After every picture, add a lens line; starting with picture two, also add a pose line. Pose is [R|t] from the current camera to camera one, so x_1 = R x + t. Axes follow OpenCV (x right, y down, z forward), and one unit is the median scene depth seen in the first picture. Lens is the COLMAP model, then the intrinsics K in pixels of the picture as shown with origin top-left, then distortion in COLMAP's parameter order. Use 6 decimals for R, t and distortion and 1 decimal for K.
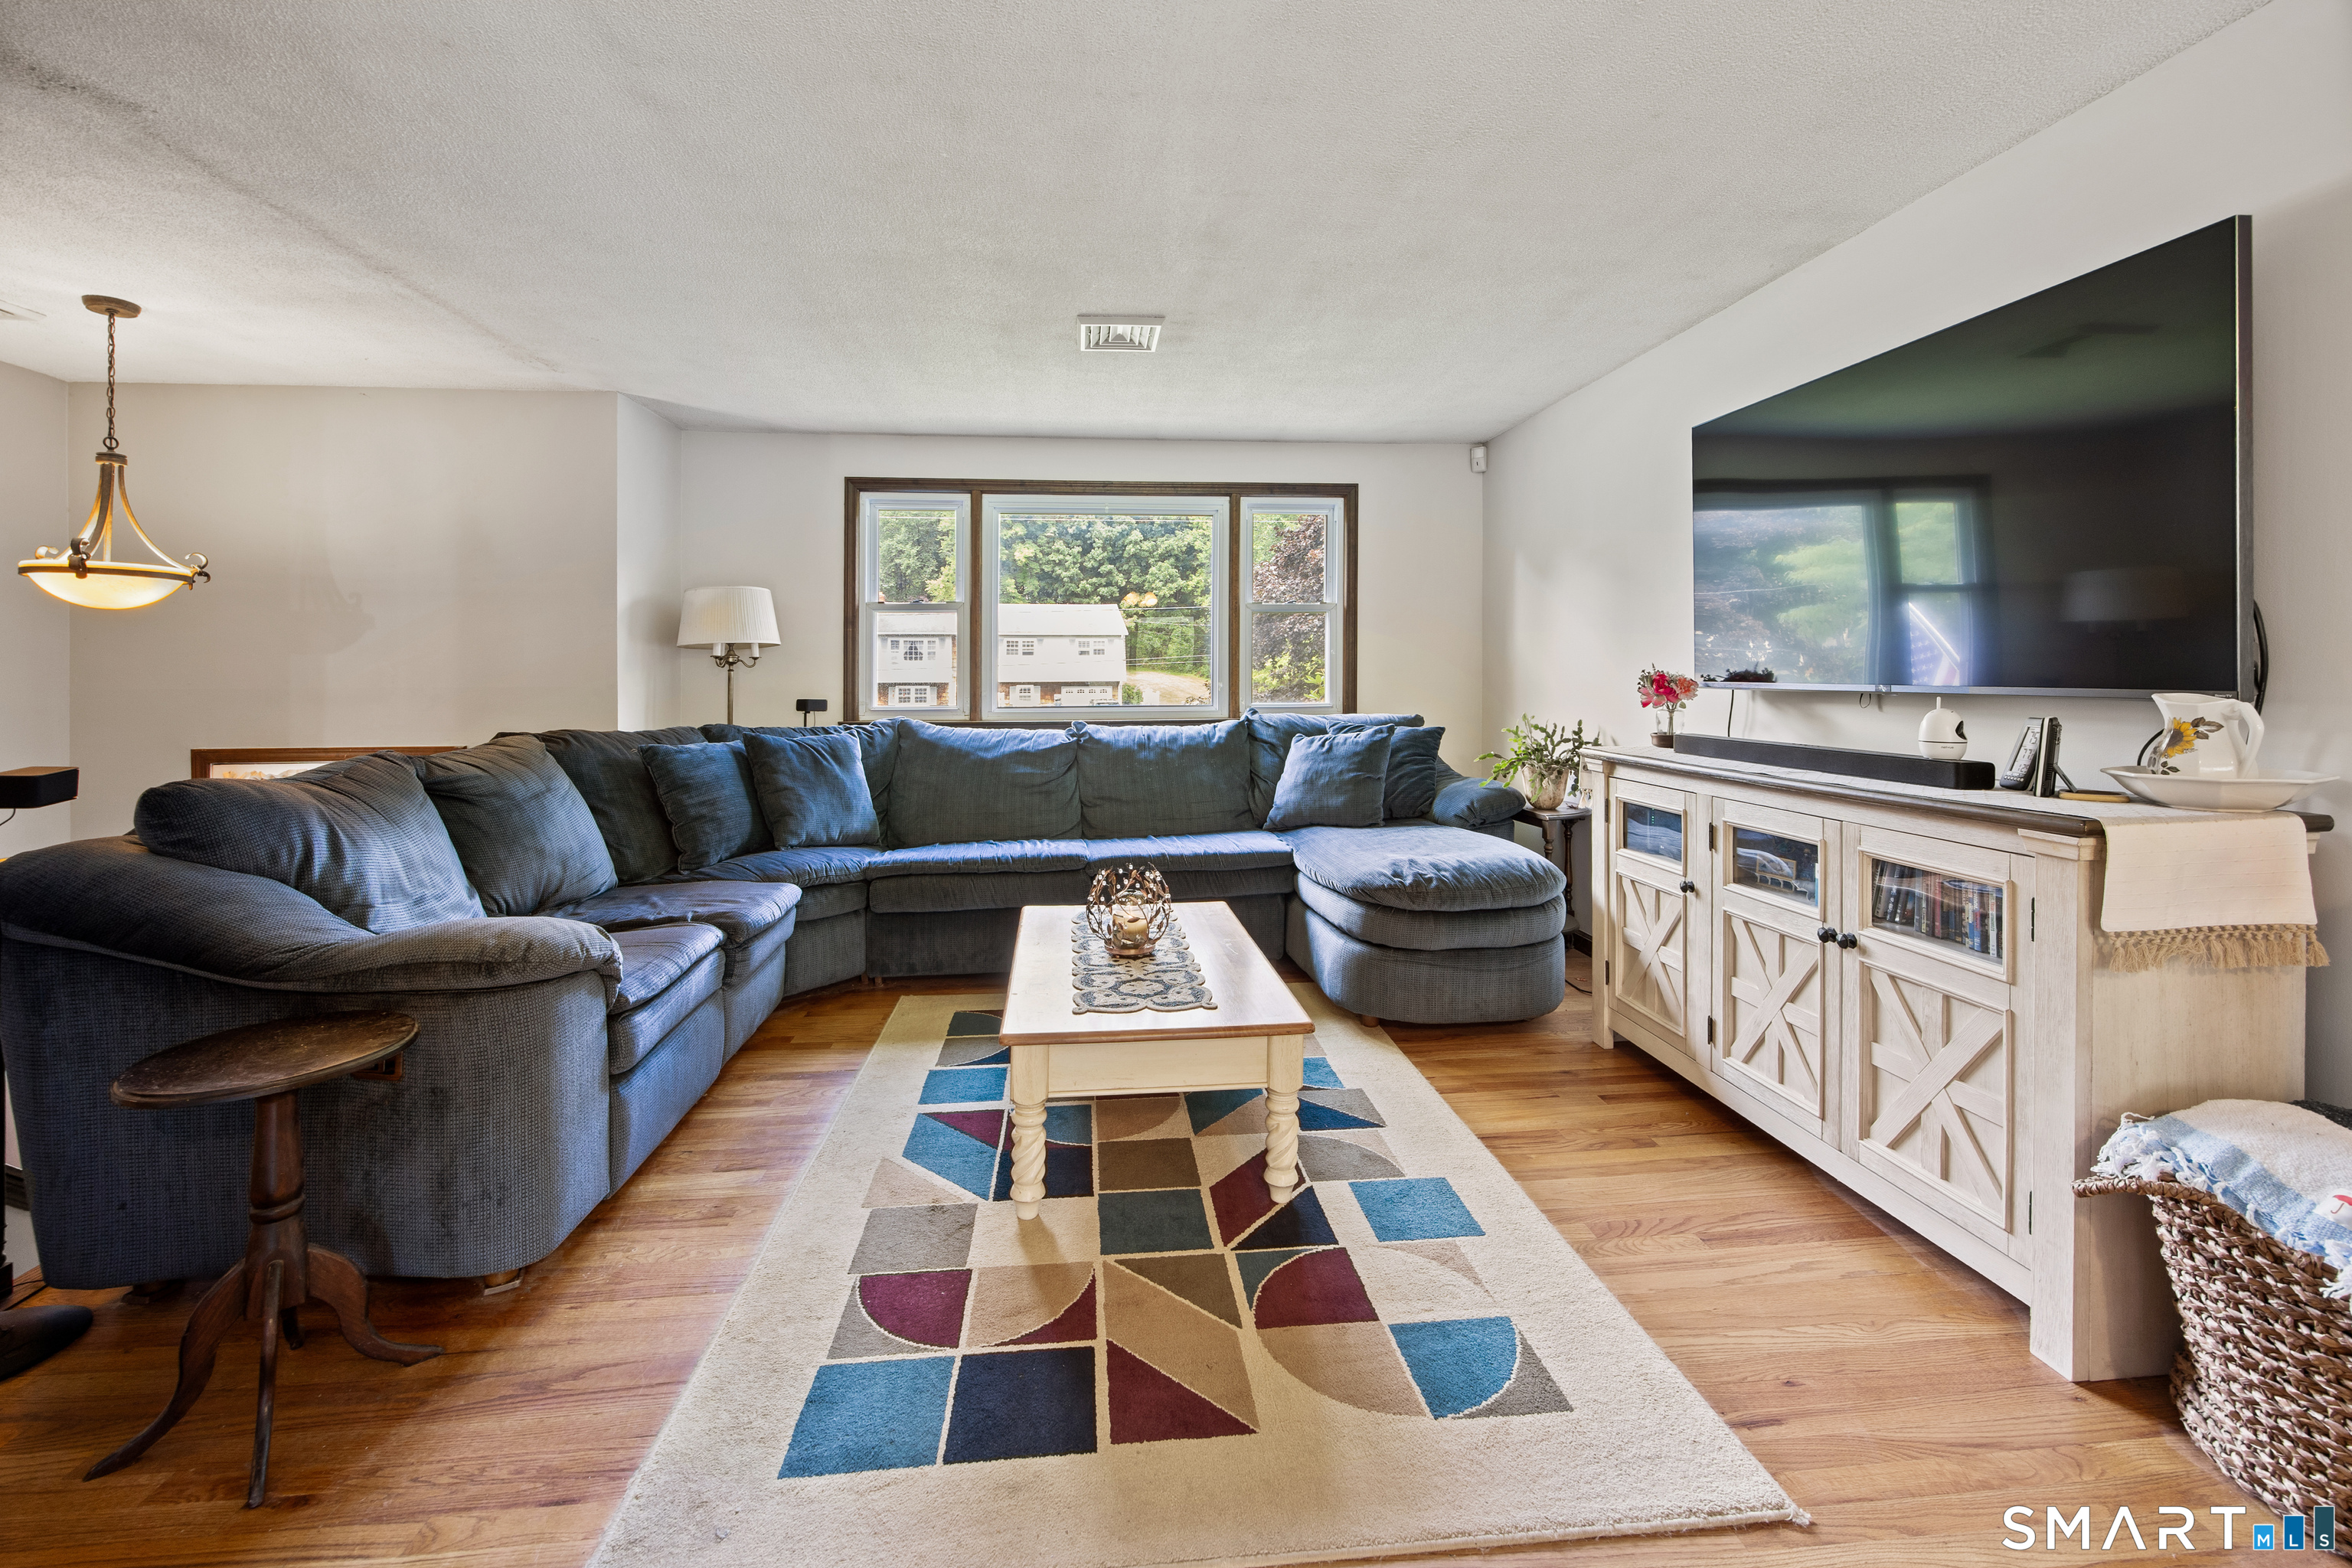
lens RADIAL K [[960.9, 0, 1175.1], [0, 960.9, 666.2], [0, 0, 1]] dist [-0.001021, 0.000154]
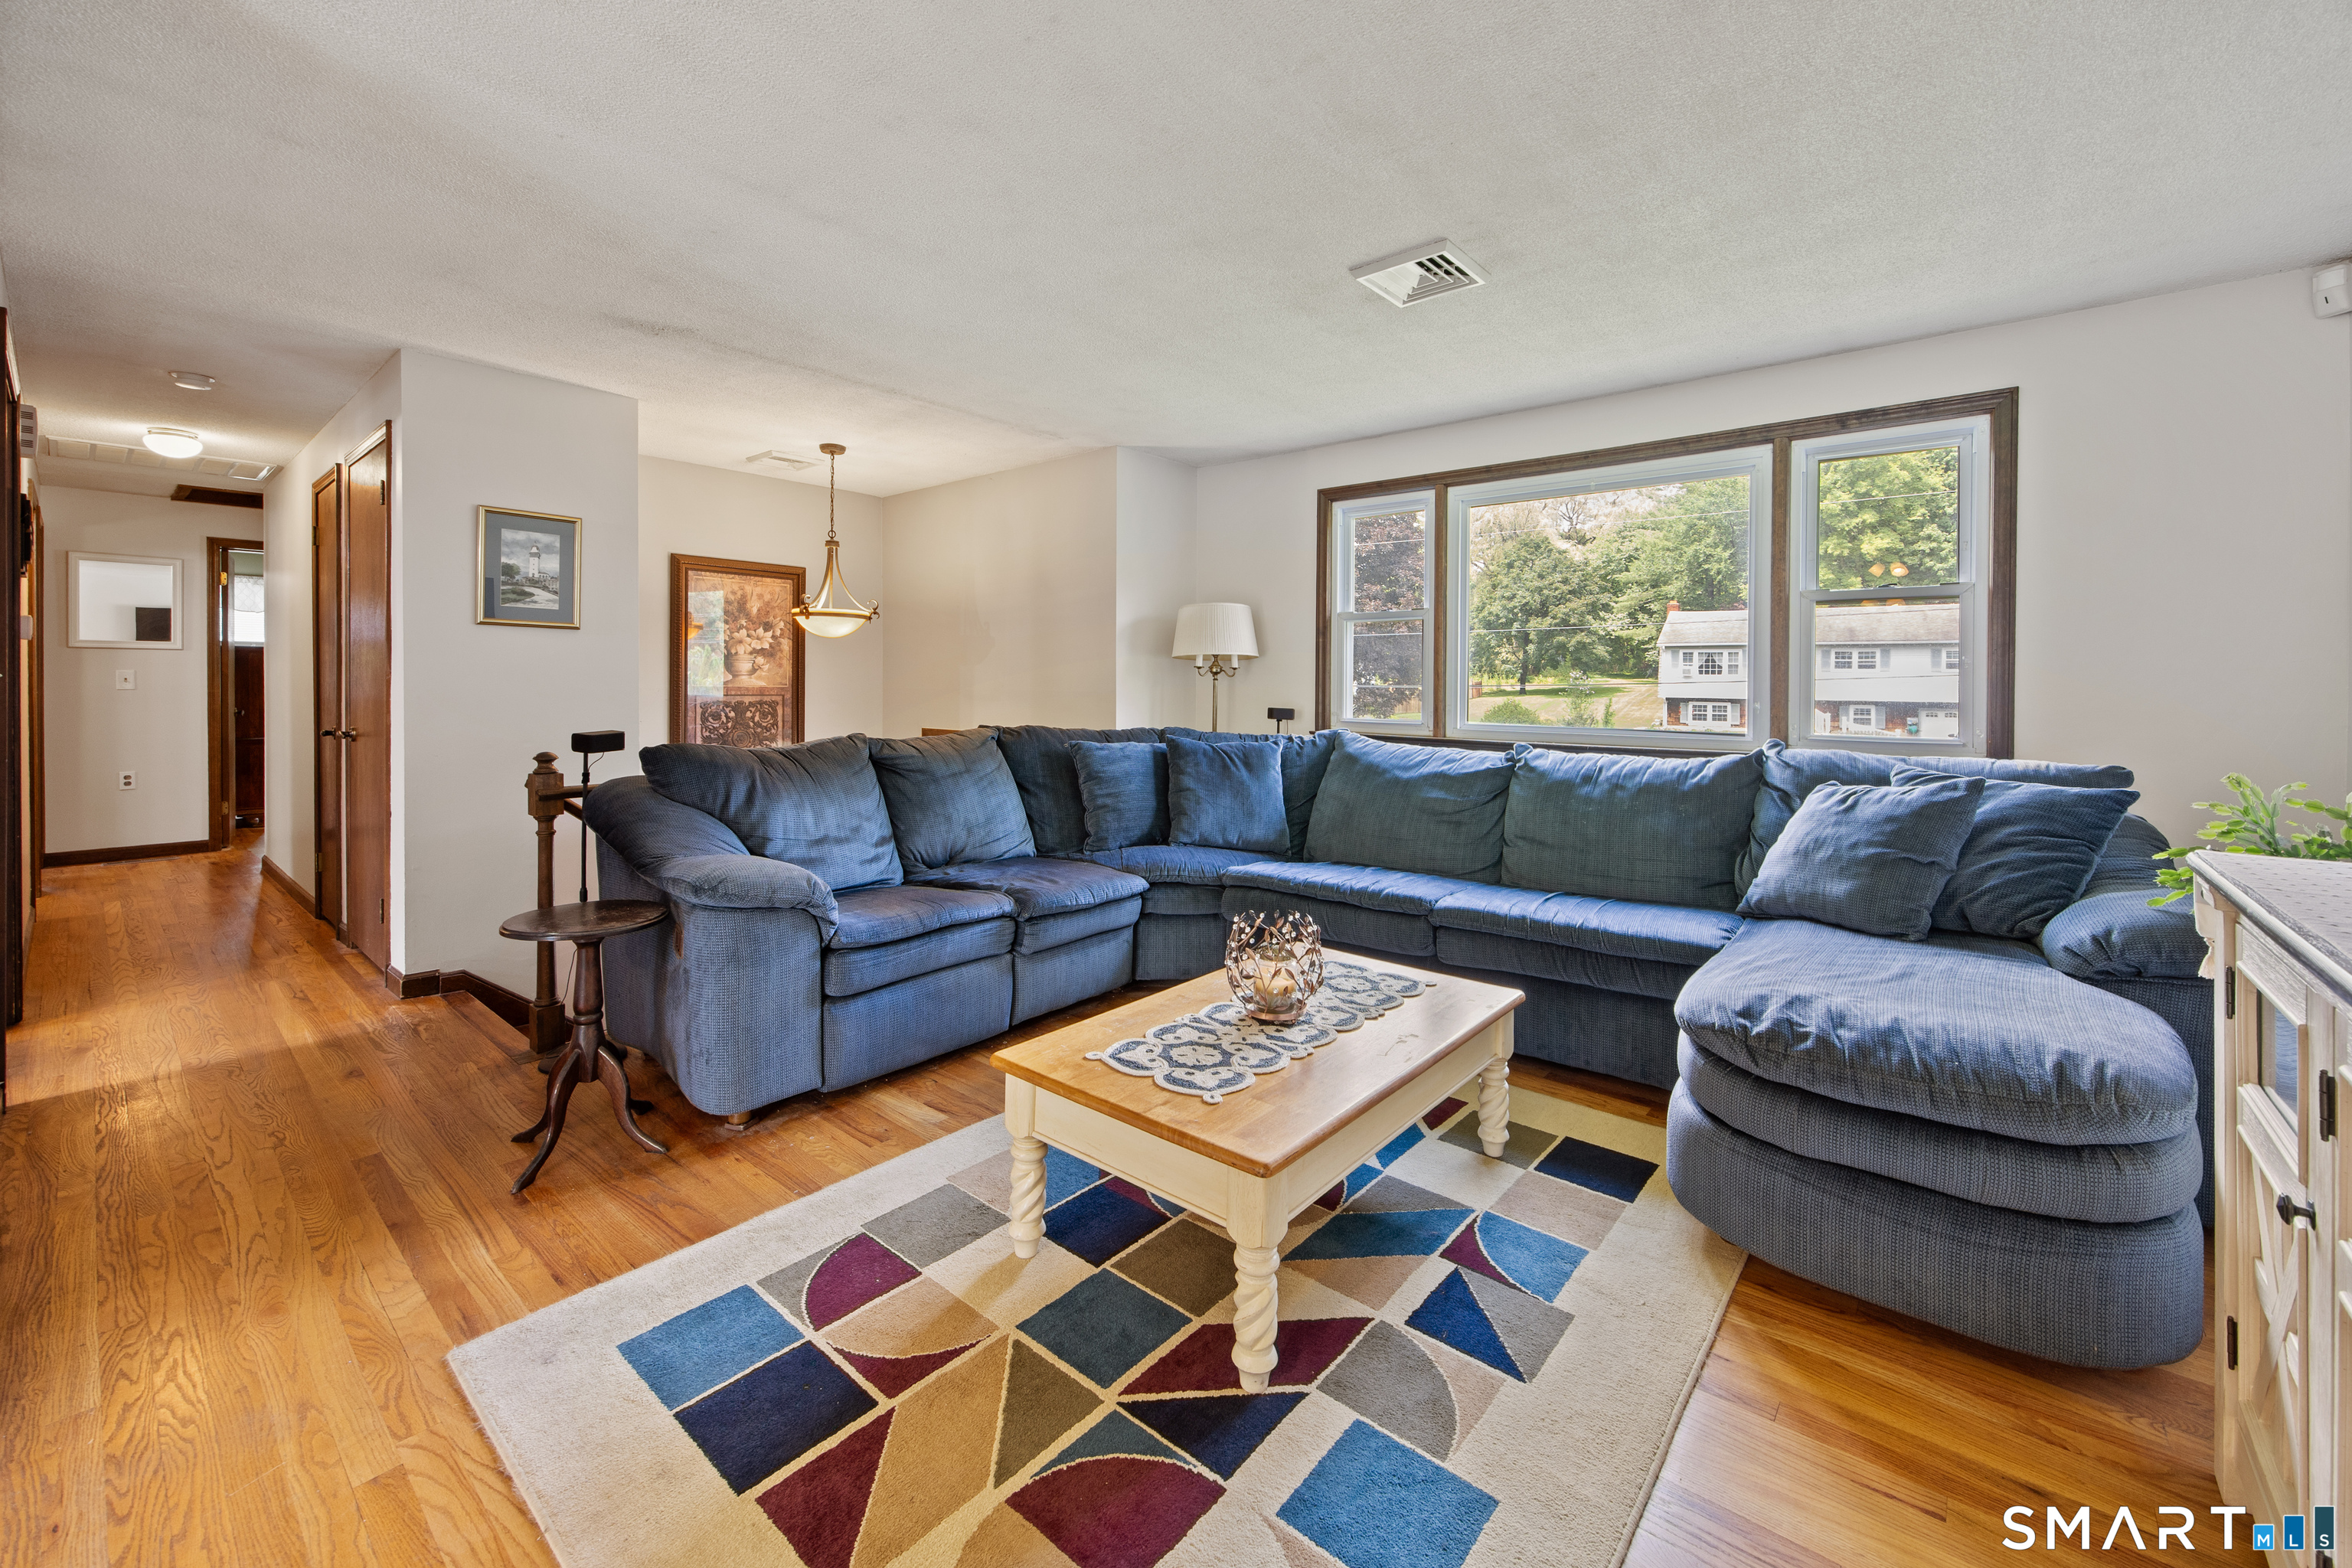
lens RADIAL K [[944.4, 0, 1181.4], [0, 944.4, 683.3], [0, 0, 1]] dist [0.000969, 0.000208]
pose [[0.692340, 0.009687, -0.721506, 0.356451], [-0.007247, 0.999953, 0.006471, 0.001847], [0.721535, 0.000749, 0.692378, 0.267900]]
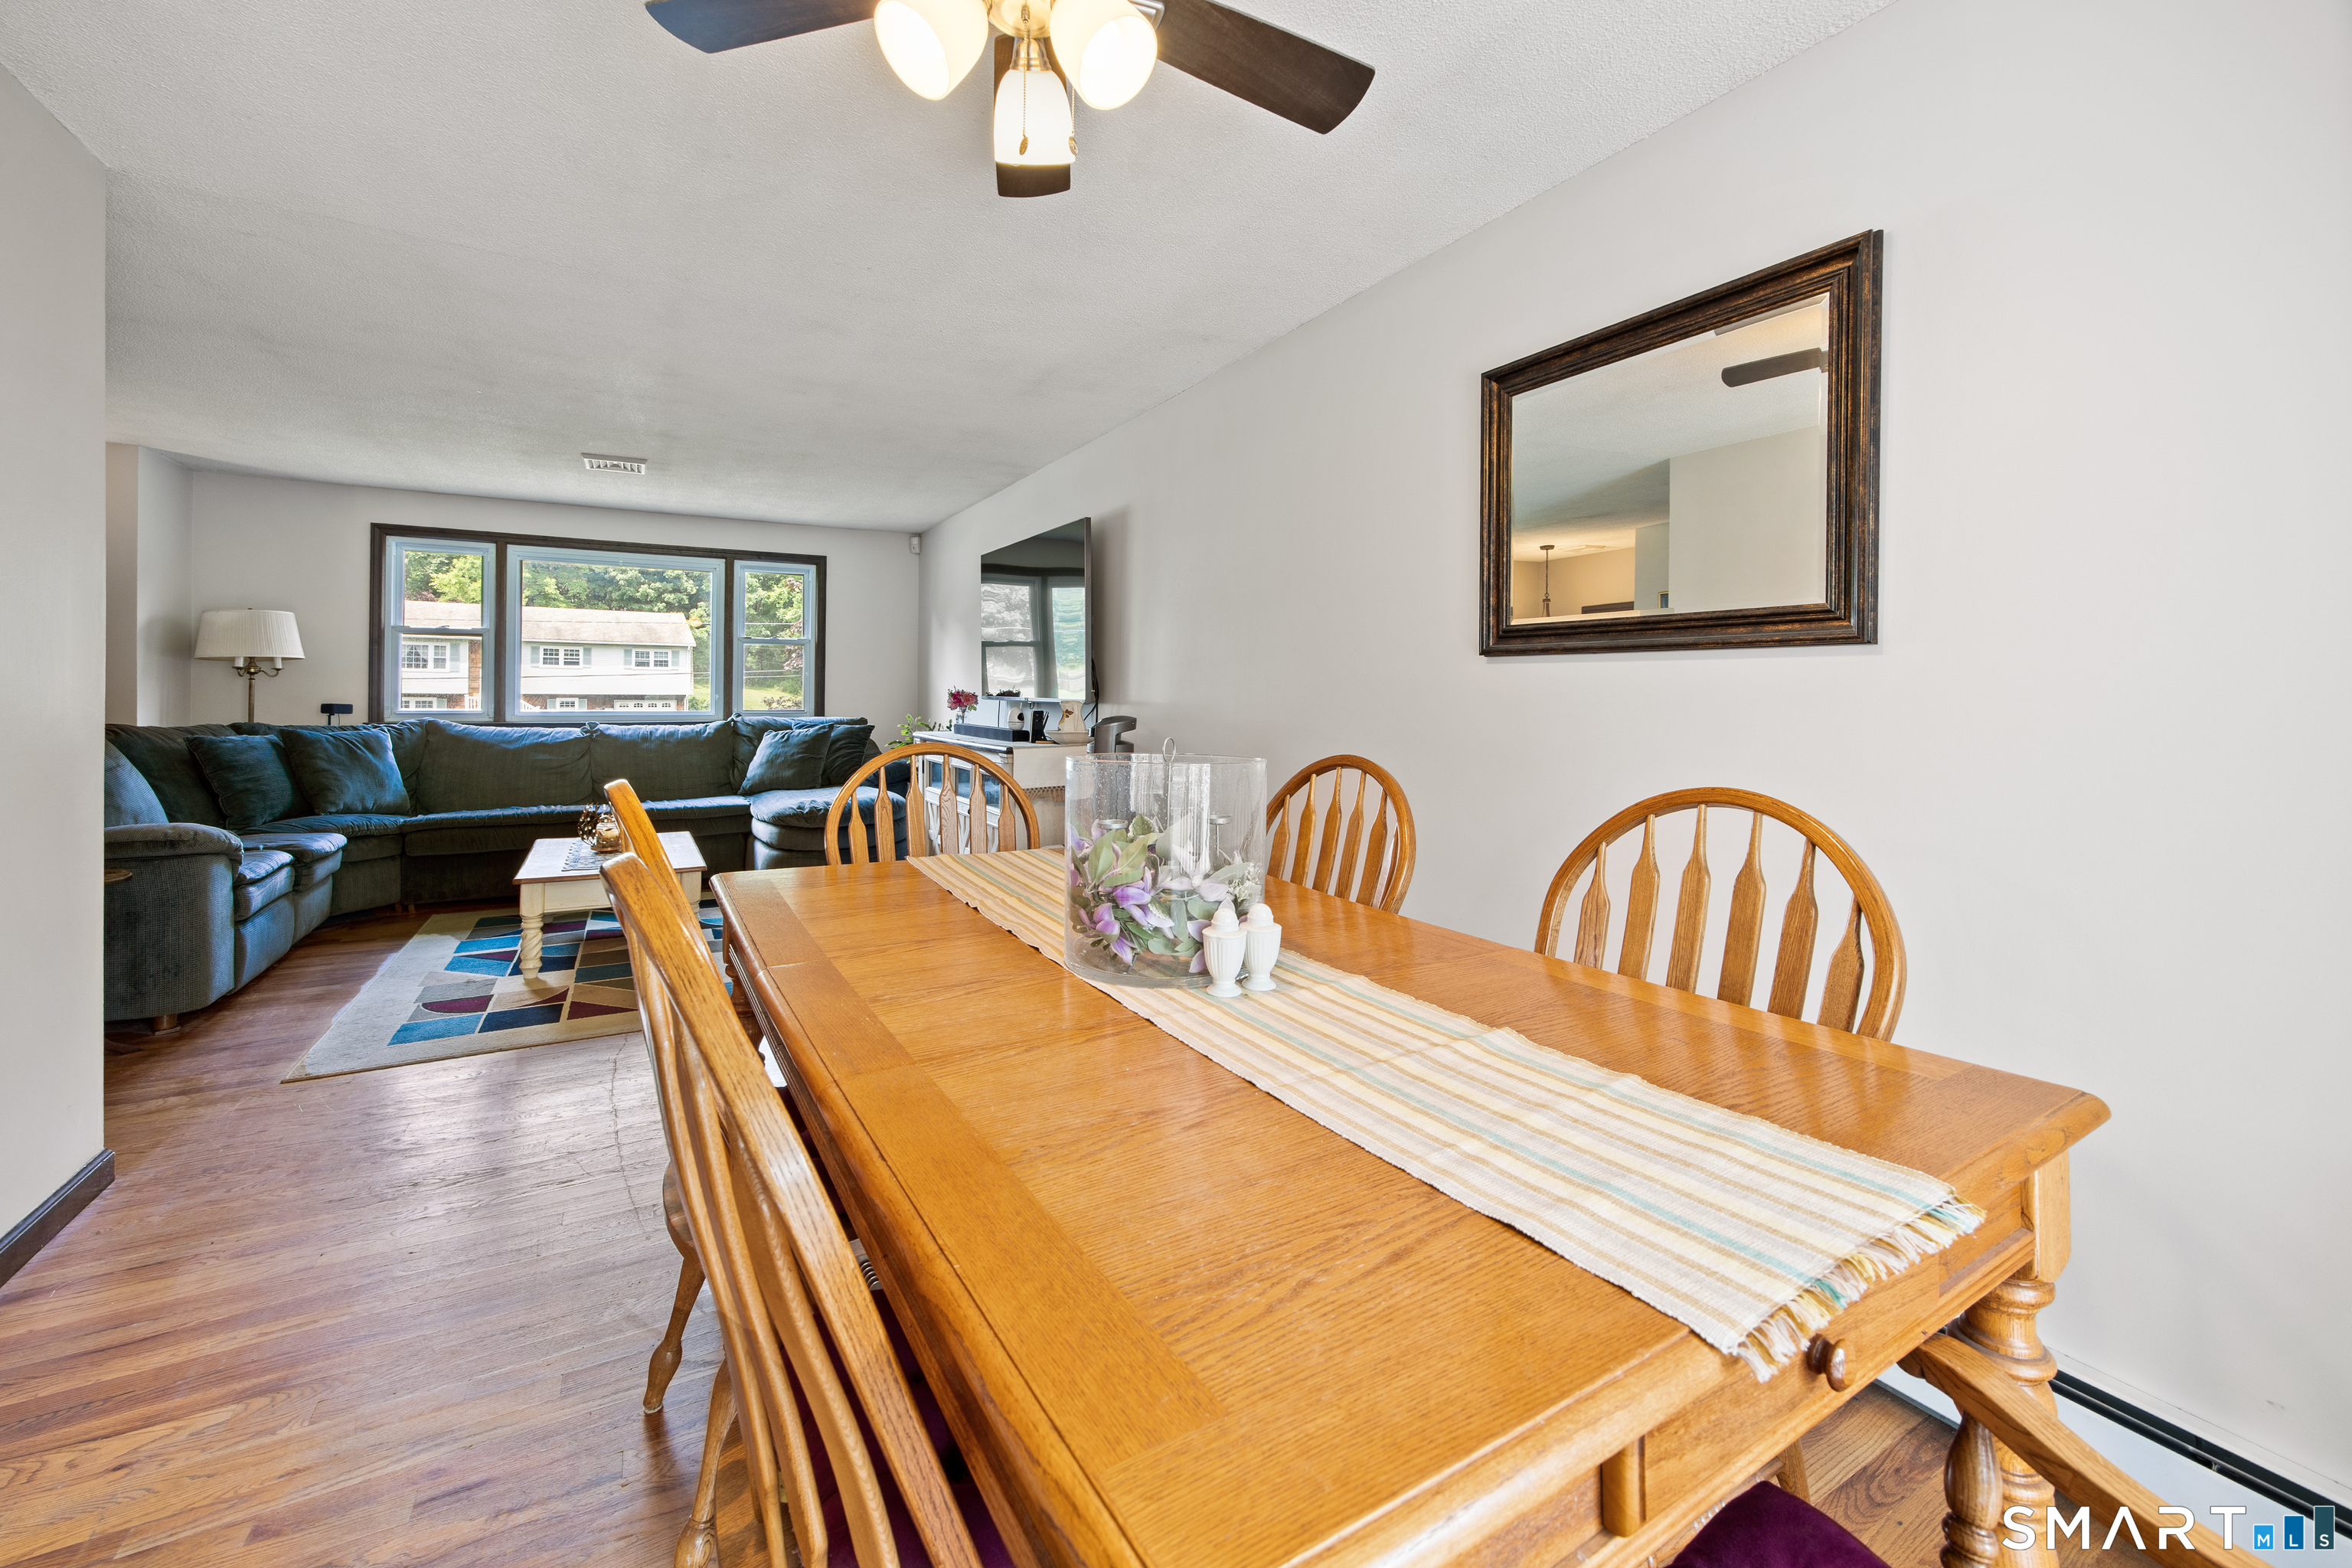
lens RADIAL K [[926.9, 0, 1182.2], [0, 926.9, 697.6], [0, 0, 1]] dist [0.000555, 0.000037]
pose [[0.909520, 0.009913, 0.415542, 0.139030], [-0.016379, 0.999794, 0.011998, -0.007047], [-0.415337, -0.017719, 0.909495, -0.656443]]
